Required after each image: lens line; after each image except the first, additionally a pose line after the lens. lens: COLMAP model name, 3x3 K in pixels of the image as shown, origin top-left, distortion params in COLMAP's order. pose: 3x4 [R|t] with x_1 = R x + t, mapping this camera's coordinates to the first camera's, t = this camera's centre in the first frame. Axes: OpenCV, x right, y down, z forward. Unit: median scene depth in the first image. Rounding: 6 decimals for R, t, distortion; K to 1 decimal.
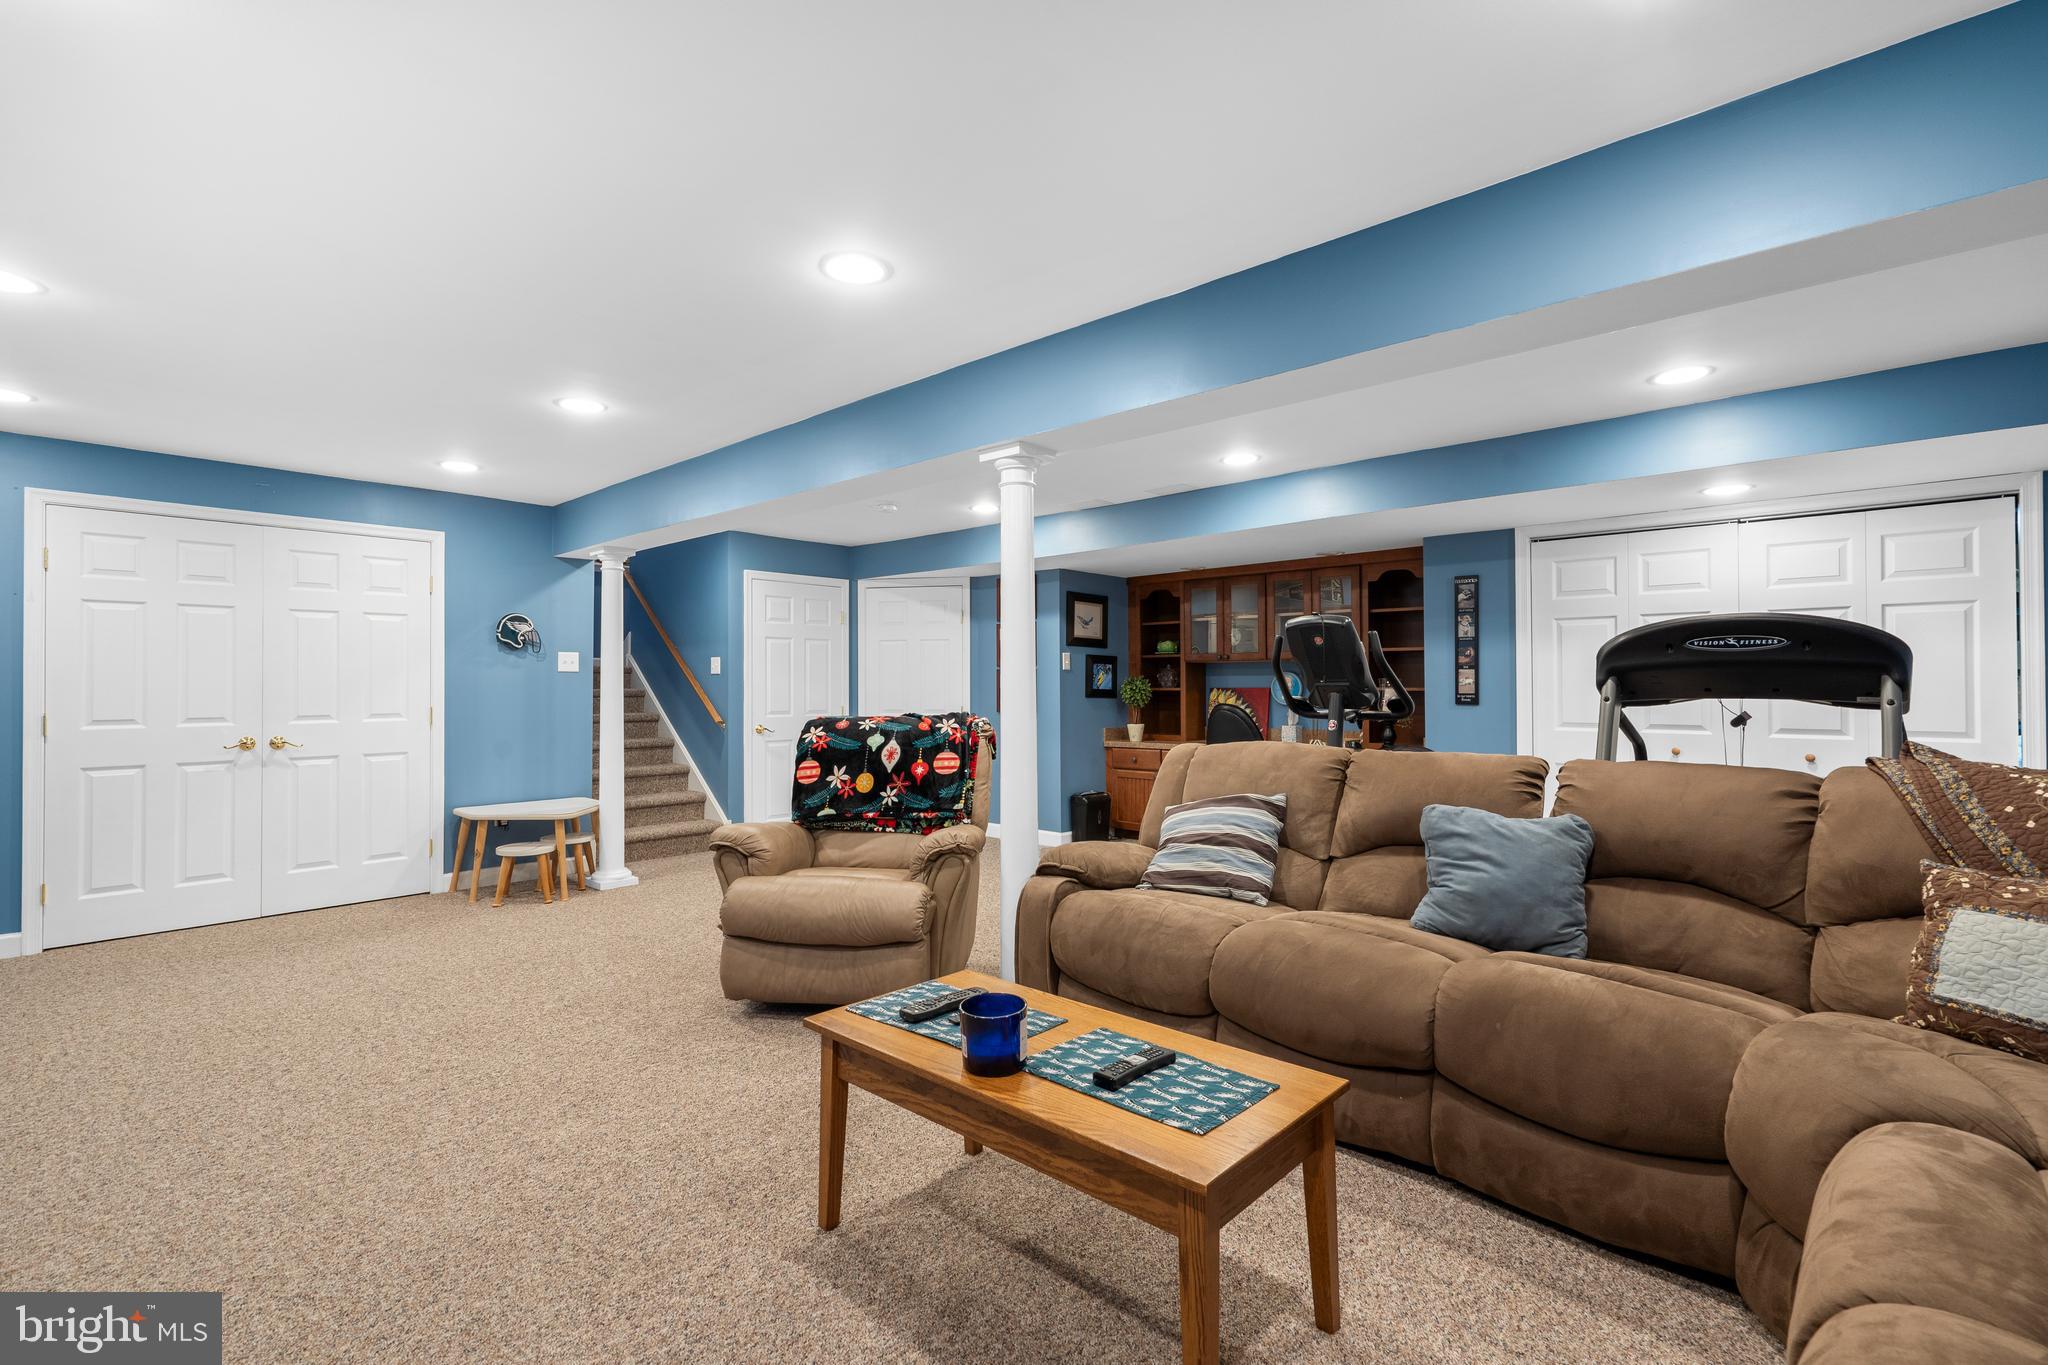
lens RADIAL K [[942.7, 0, 1035.5], [0, 942.7, 680.6], [0, 0, 1]] dist [0.001726, 0.000364]
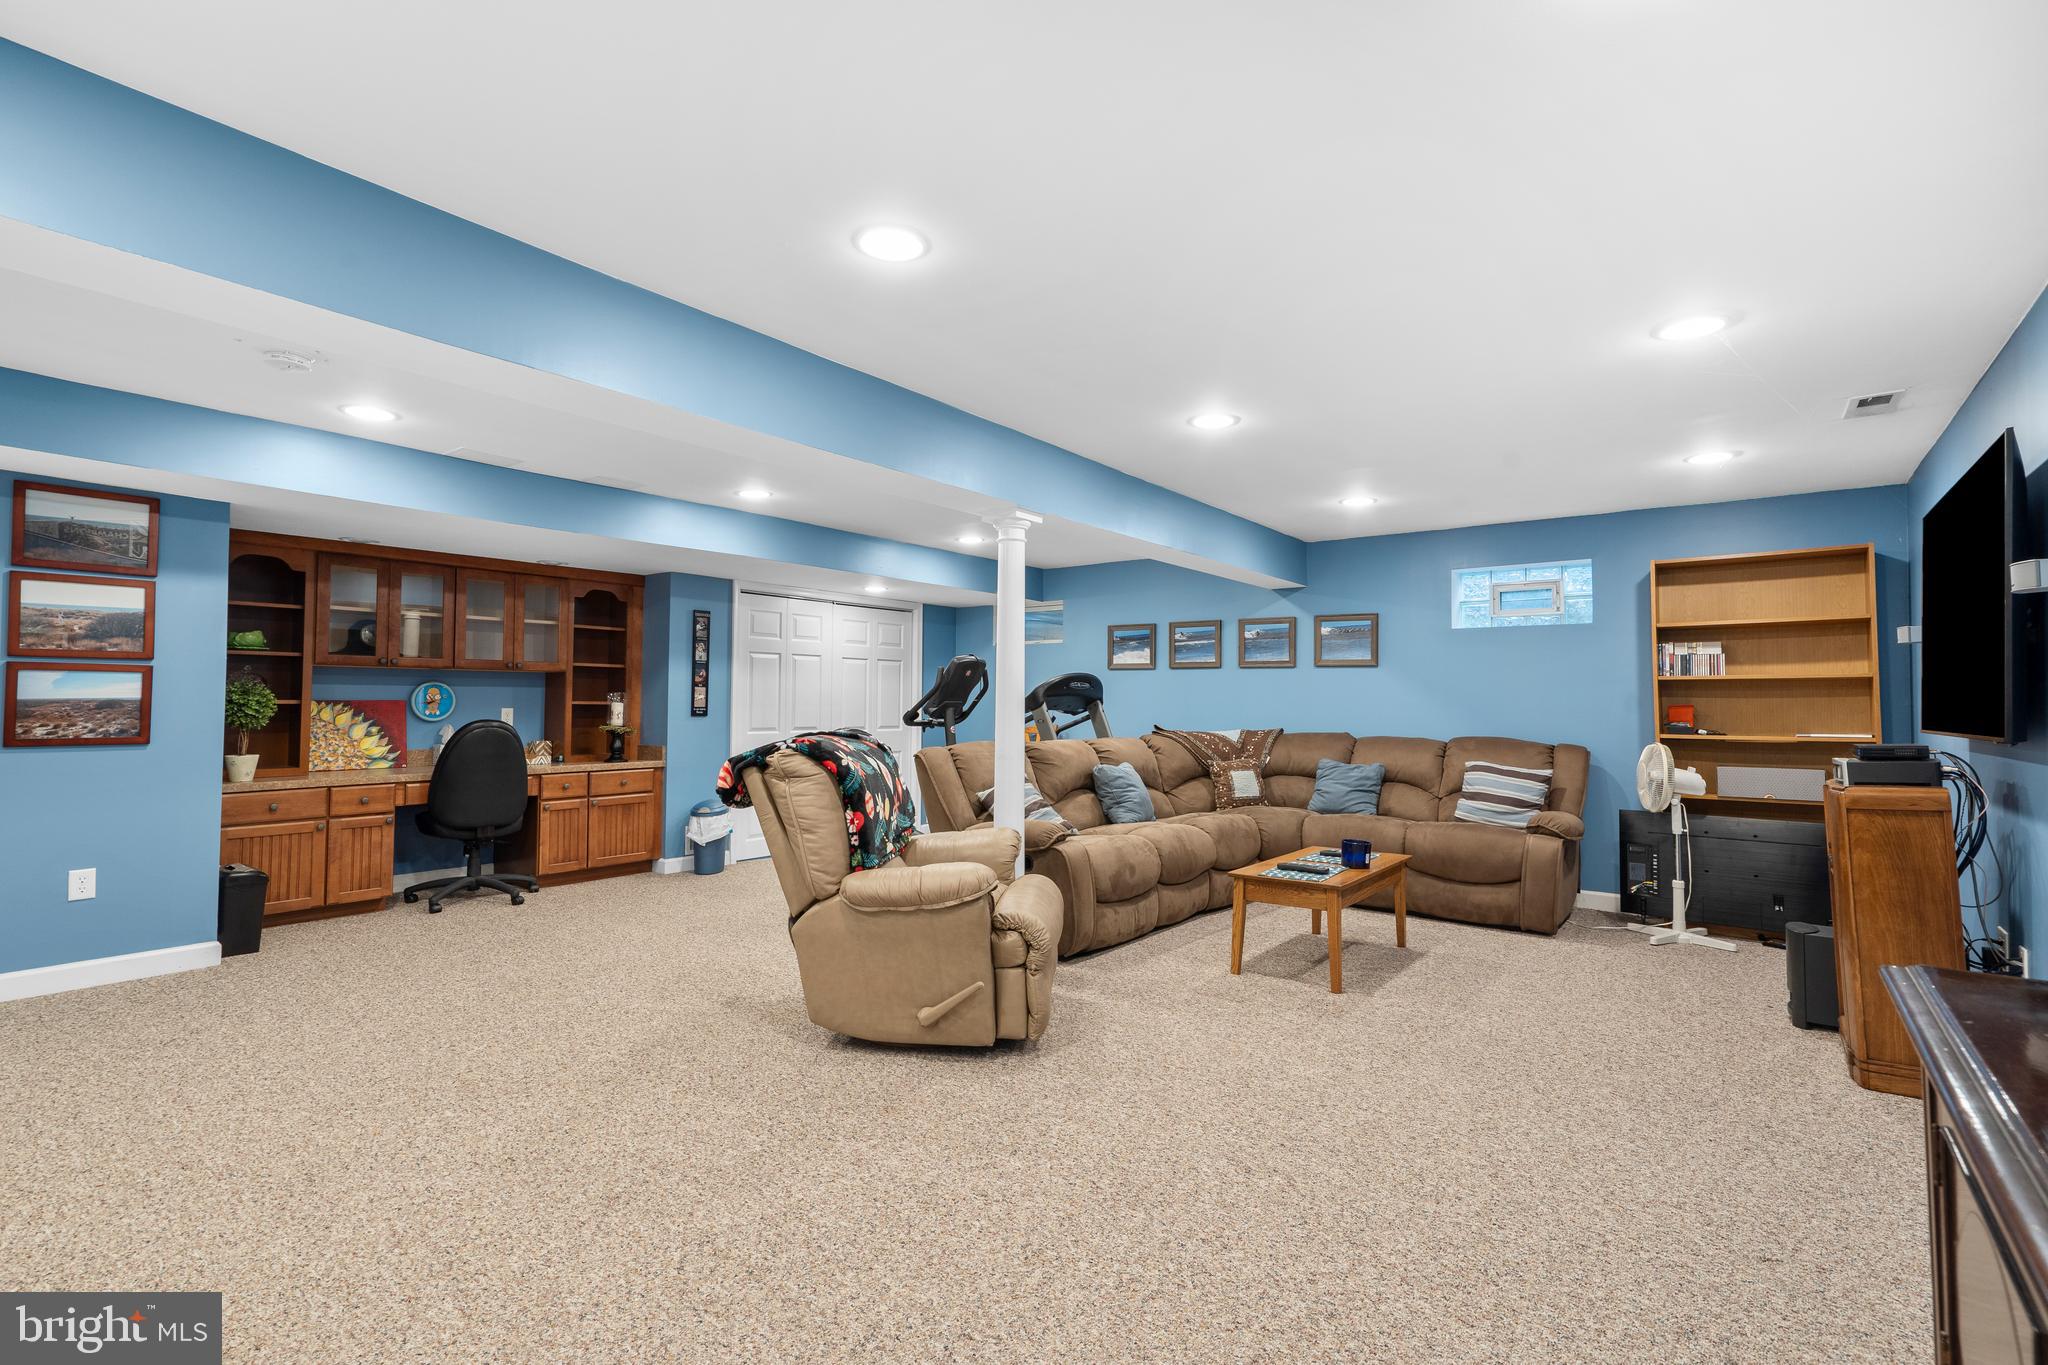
lens RADIAL K [[942.7, 0, 1027.1], [0, 942.7, 684.5], [0, 0, 1]] dist [0.001726, 0.000364]
pose [[-0.087797, 0.020065, 0.995936, -0.786889], [-0.013294, 0.999684, -0.021312, 0.005011], [-0.996050, -0.015111, -0.087503, 0.687453]]
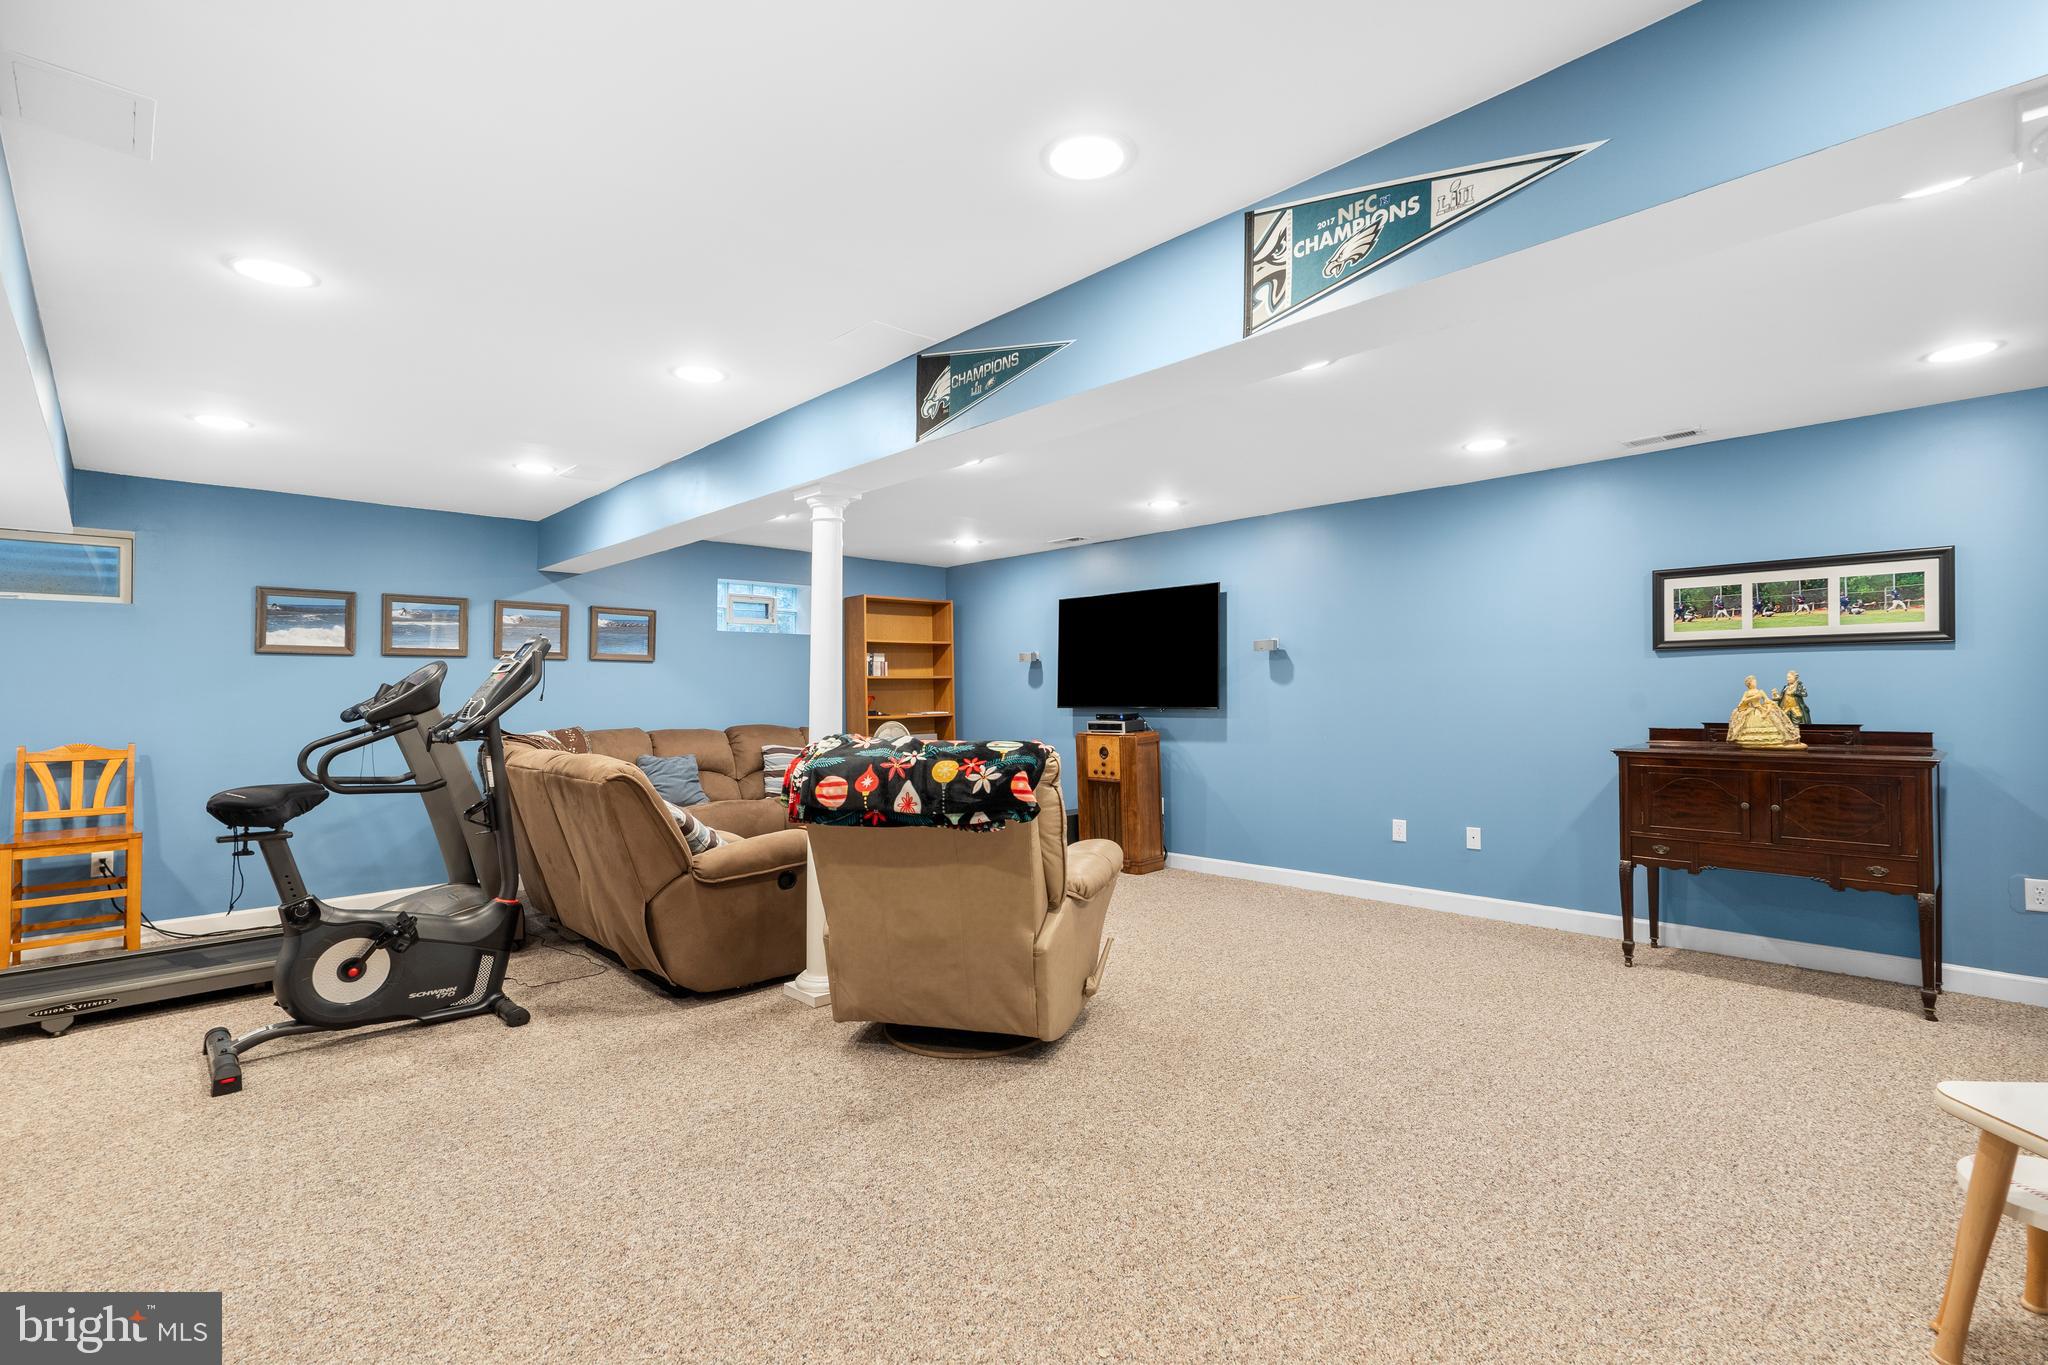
lens RADIAL K [[942.7, 0, 1016.8], [0, 942.7, 685.4], [0, 0, 1]] dist [0.001726, 0.000364]
pose [[-0.997833, 0.009807, 0.065062, -0.197165], [0.008933, 0.999866, -0.013721, 0.002575], [-0.065188, -0.013110, -0.997787, 1.332977]]
